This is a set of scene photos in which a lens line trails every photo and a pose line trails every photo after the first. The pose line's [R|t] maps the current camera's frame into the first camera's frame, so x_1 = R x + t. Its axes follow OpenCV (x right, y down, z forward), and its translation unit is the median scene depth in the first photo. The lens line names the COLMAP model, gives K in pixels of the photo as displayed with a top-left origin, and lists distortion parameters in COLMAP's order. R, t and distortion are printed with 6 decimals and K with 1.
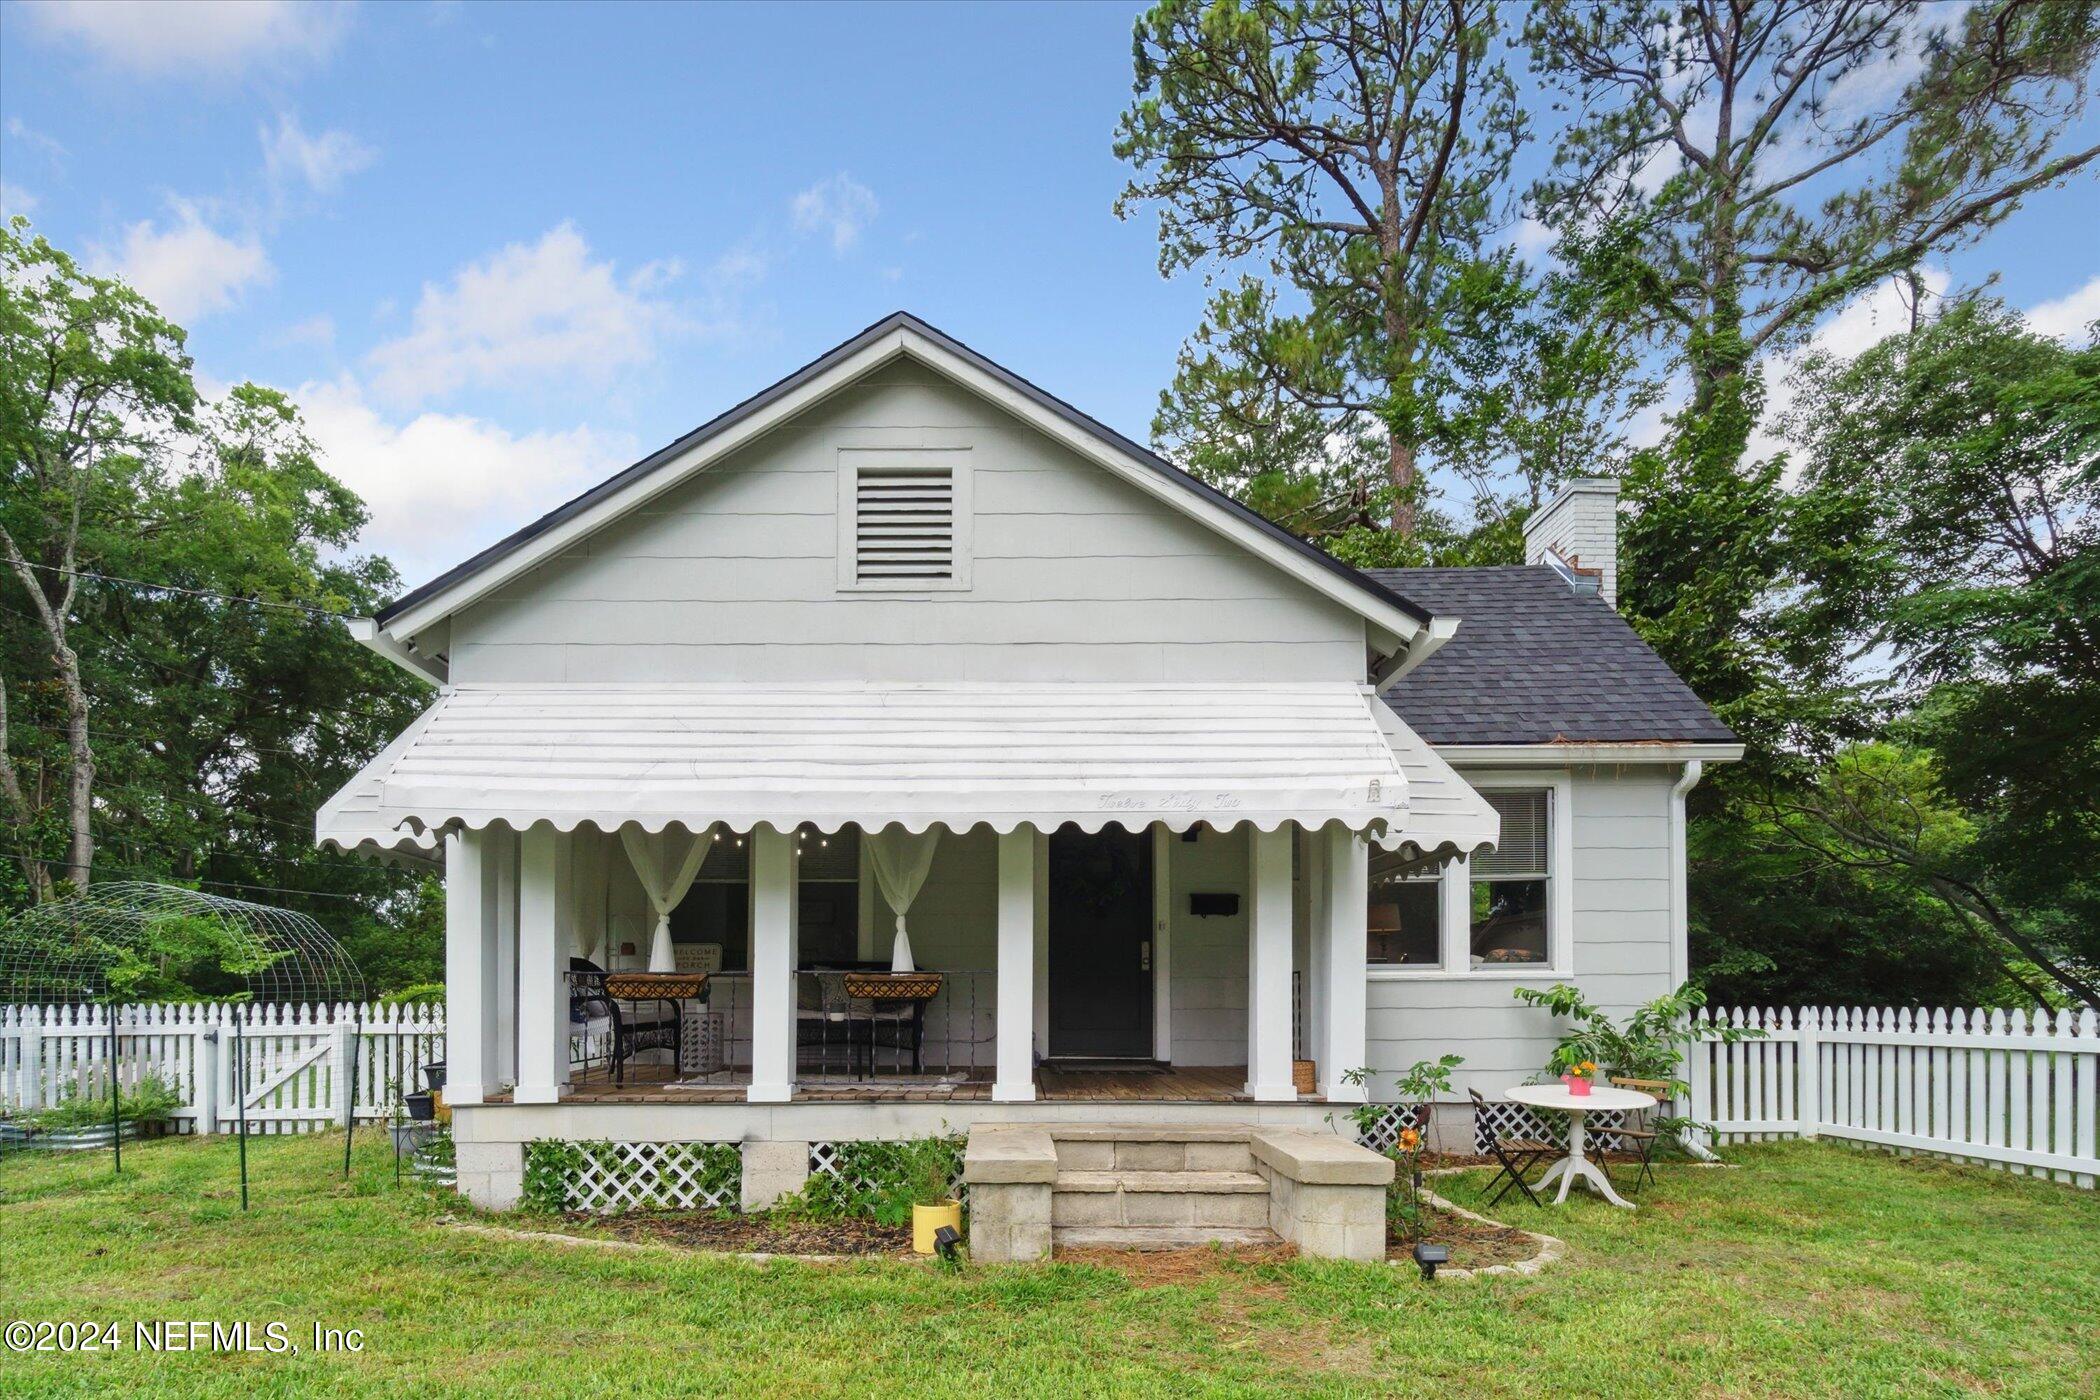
lens RADIAL K [[997.9, 0, 937.4], [0, 997.9, 1001.2], [0, 0, 1]] dist [0.001906, -0.000123]
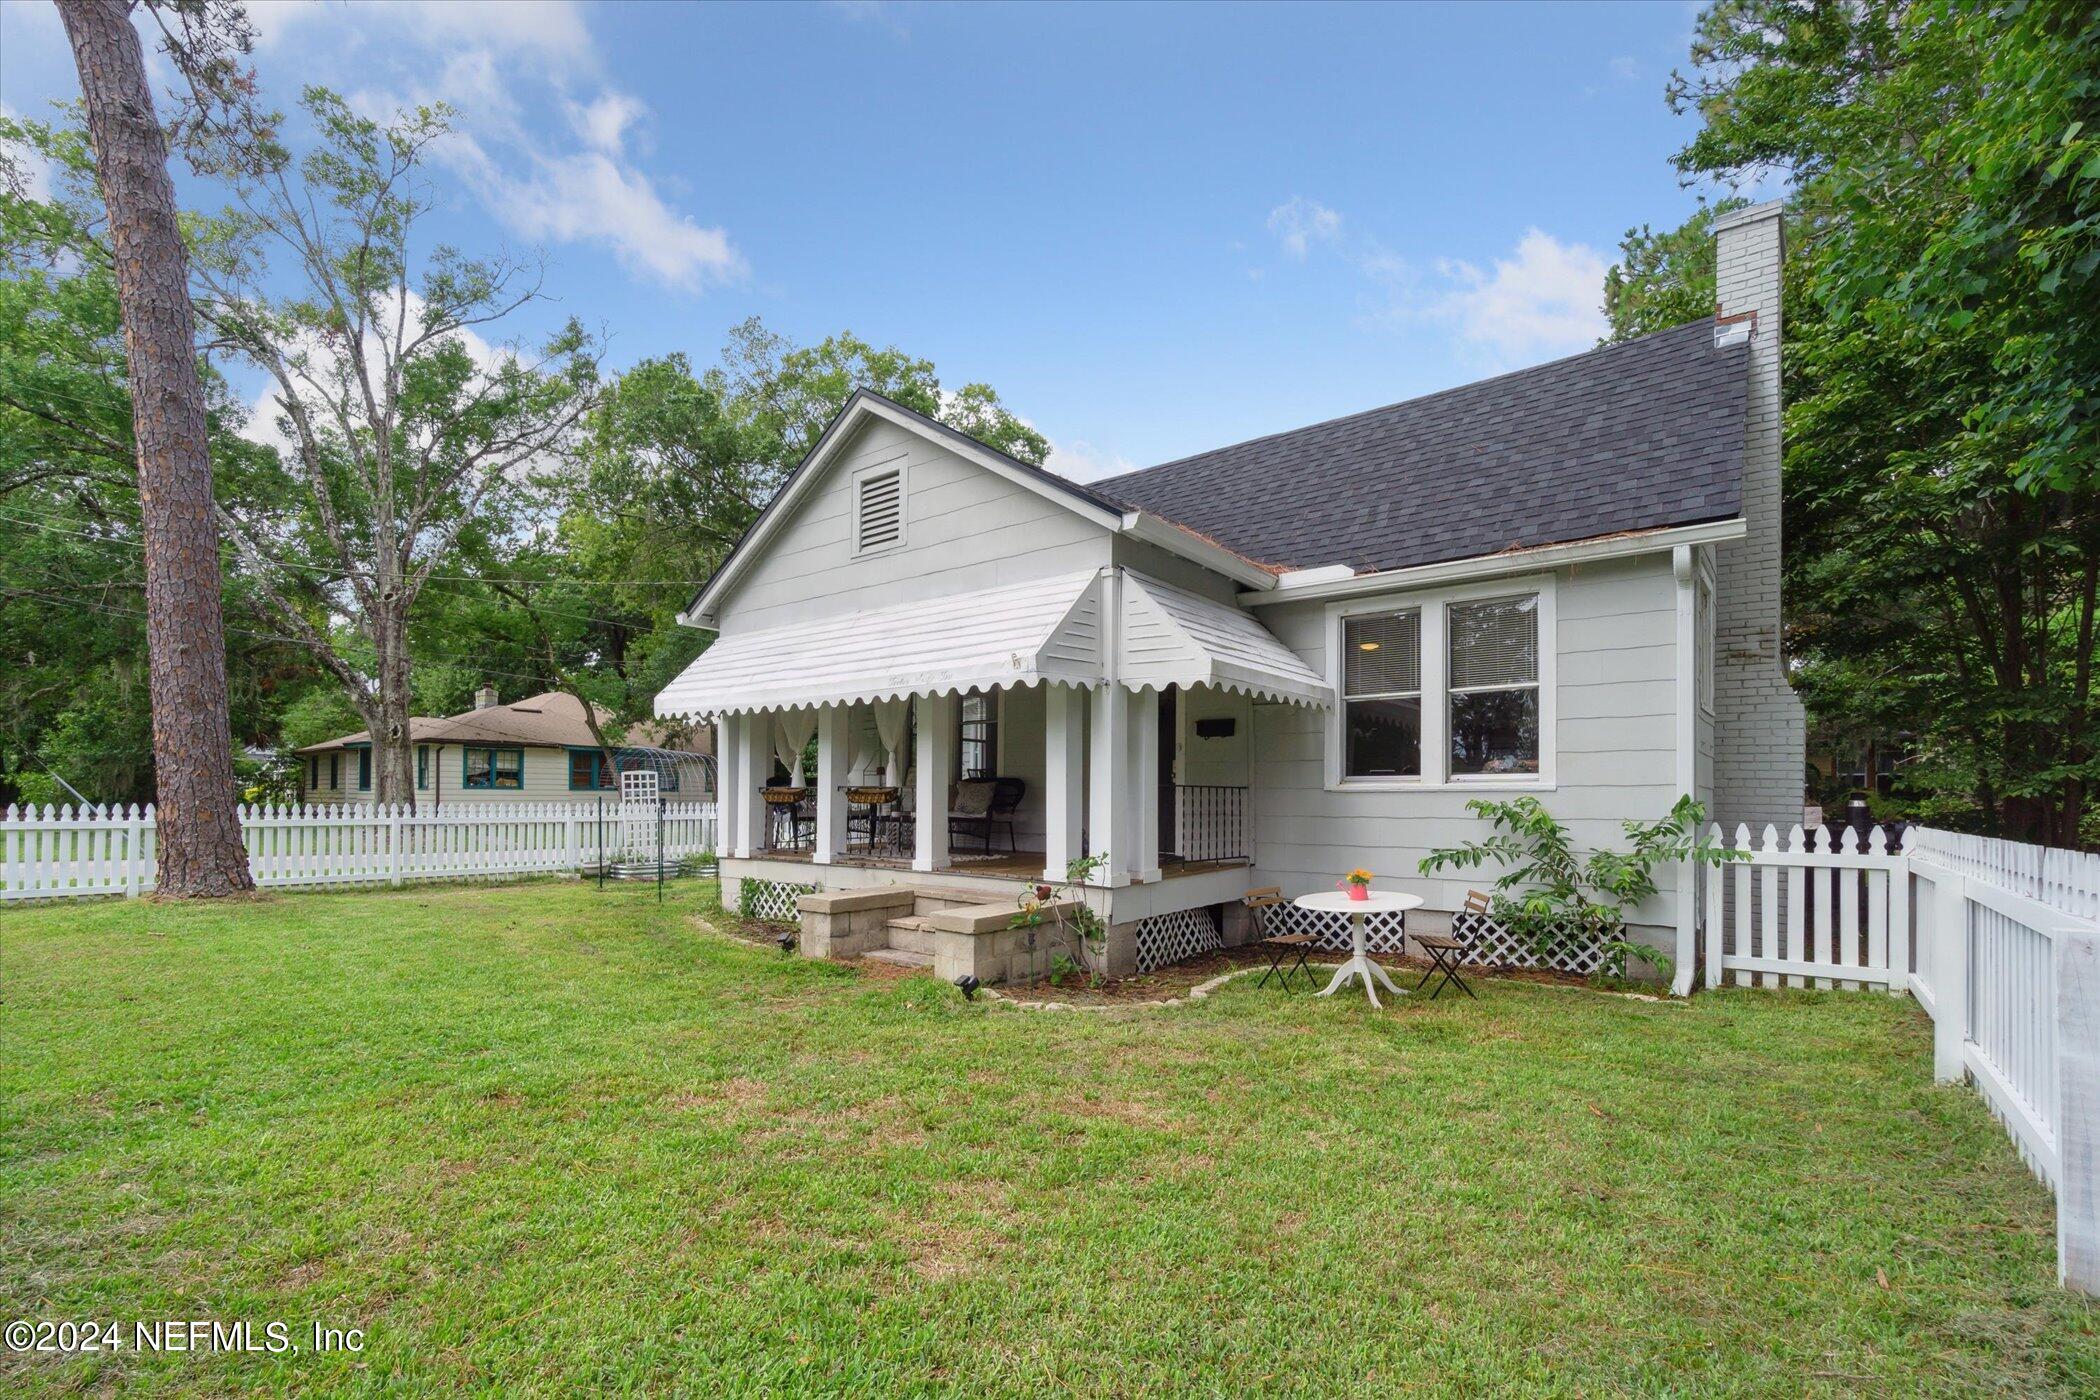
lens RADIAL K [[935.4, 0, 1054.4], [0, 935.4, 794.9], [0, 0, 1]] dist [0.000832, 0.000010]
pose [[0.779920, 0.005031, -0.625859, 1.118149], [-0.009627, 0.999946, -0.003959, -0.013269], [0.625805, 0.009113, 0.779926, -0.000994]]
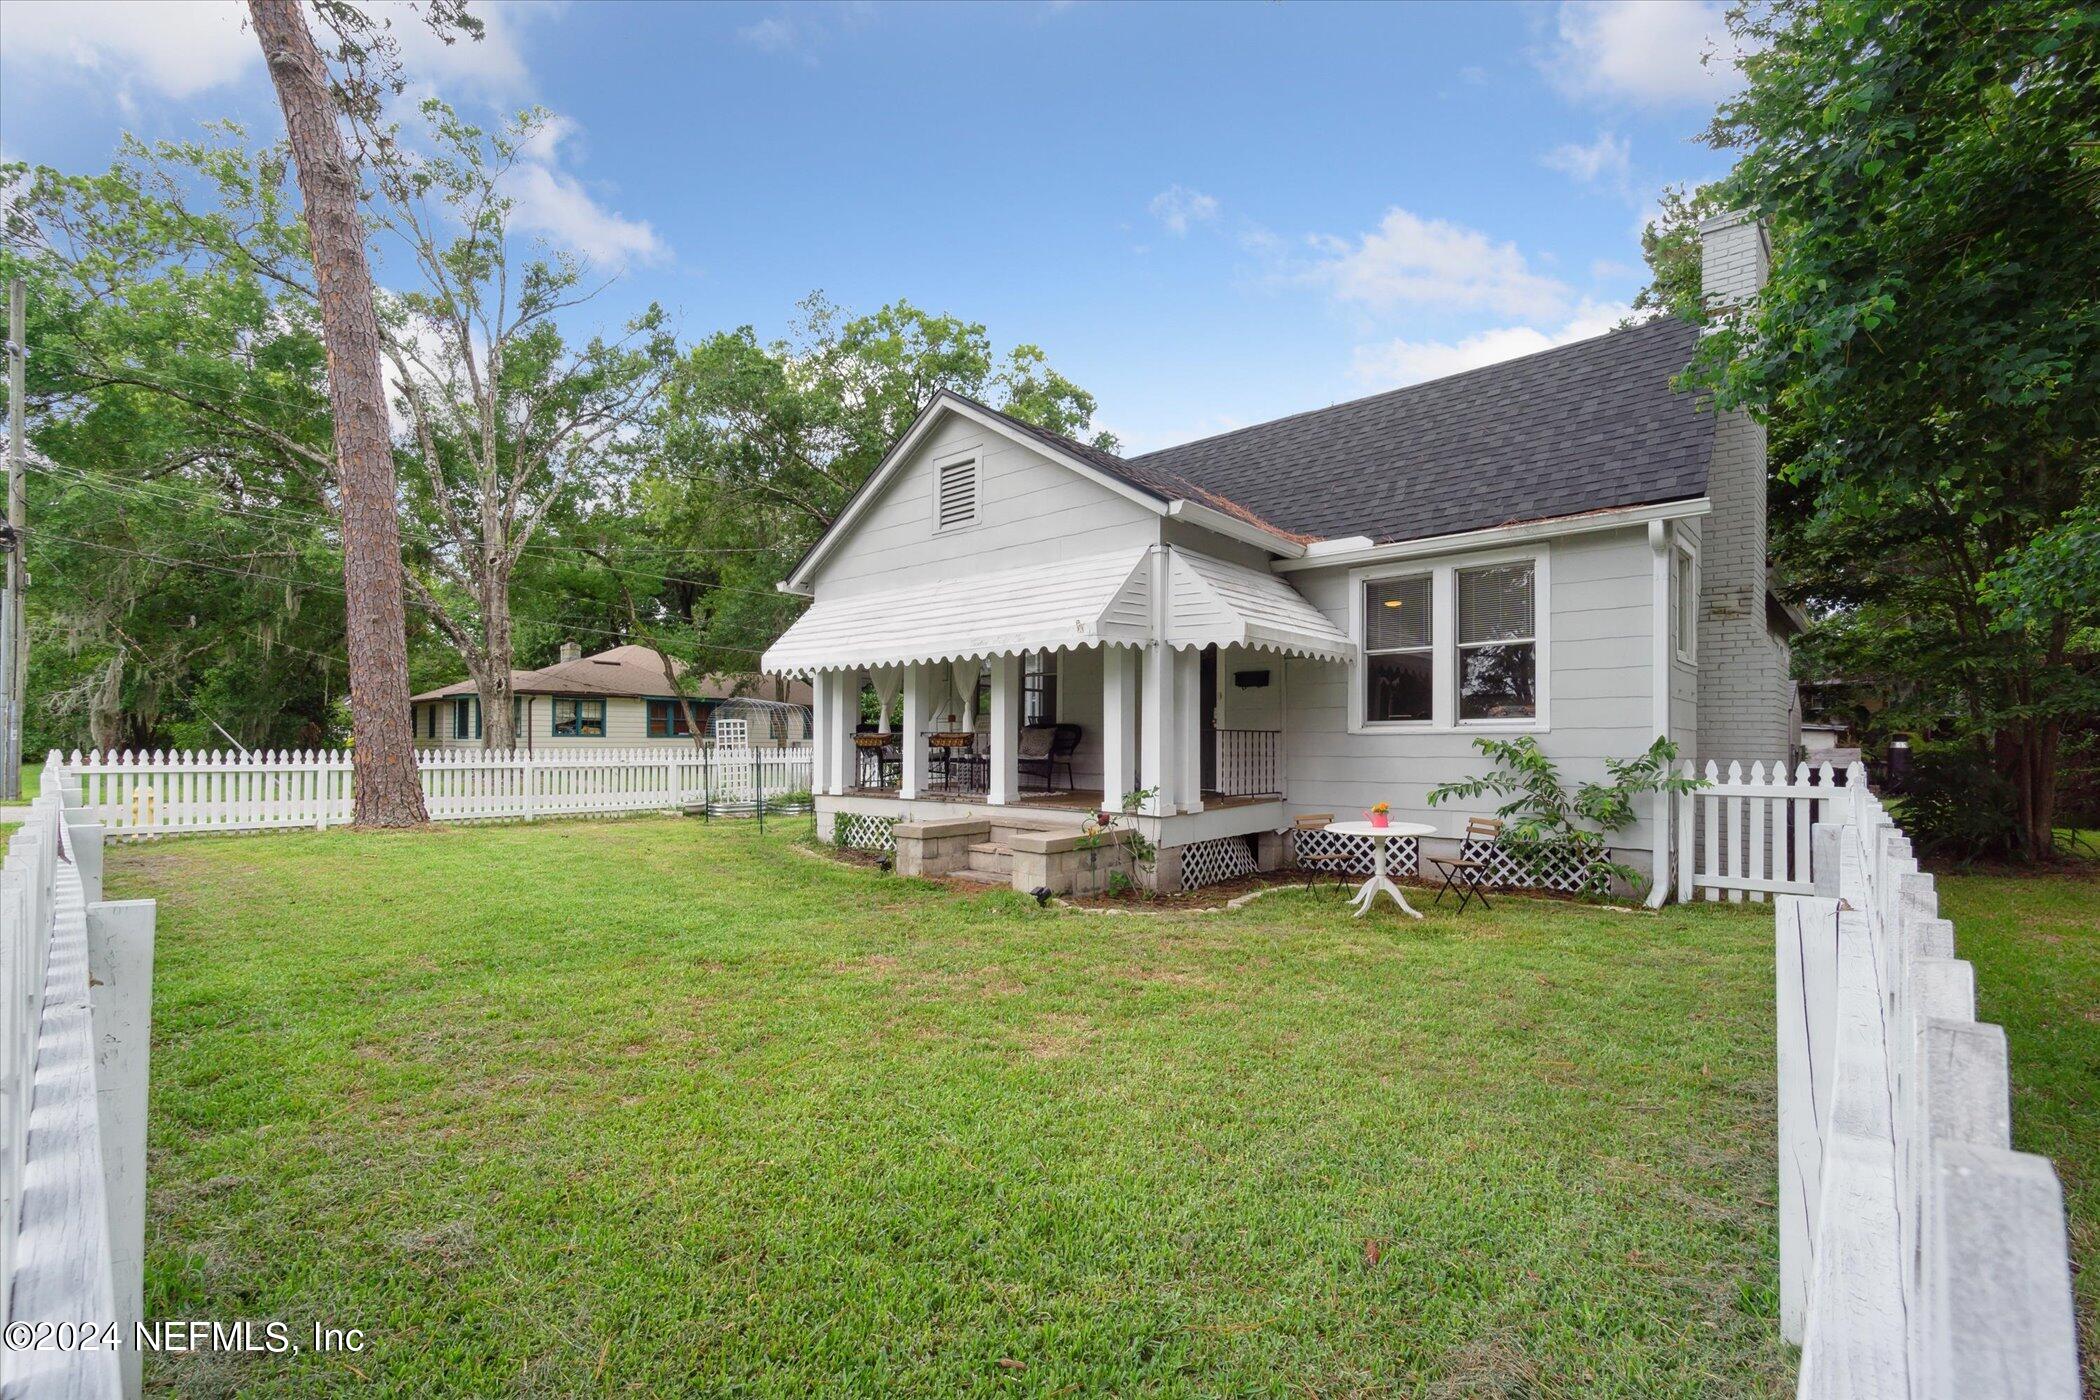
lens RADIAL K [[938.8, 0, 1043.2], [0, 938.8, 747.2], [0, 0, 1]] dist [0.010539, 0.000467]
pose [[0.741210, 0.006502, -0.671241, 1.247138], [-0.006019, 0.999977, 0.003040, -0.008165], [0.671246, 0.001787, 0.741233, -0.191517]]
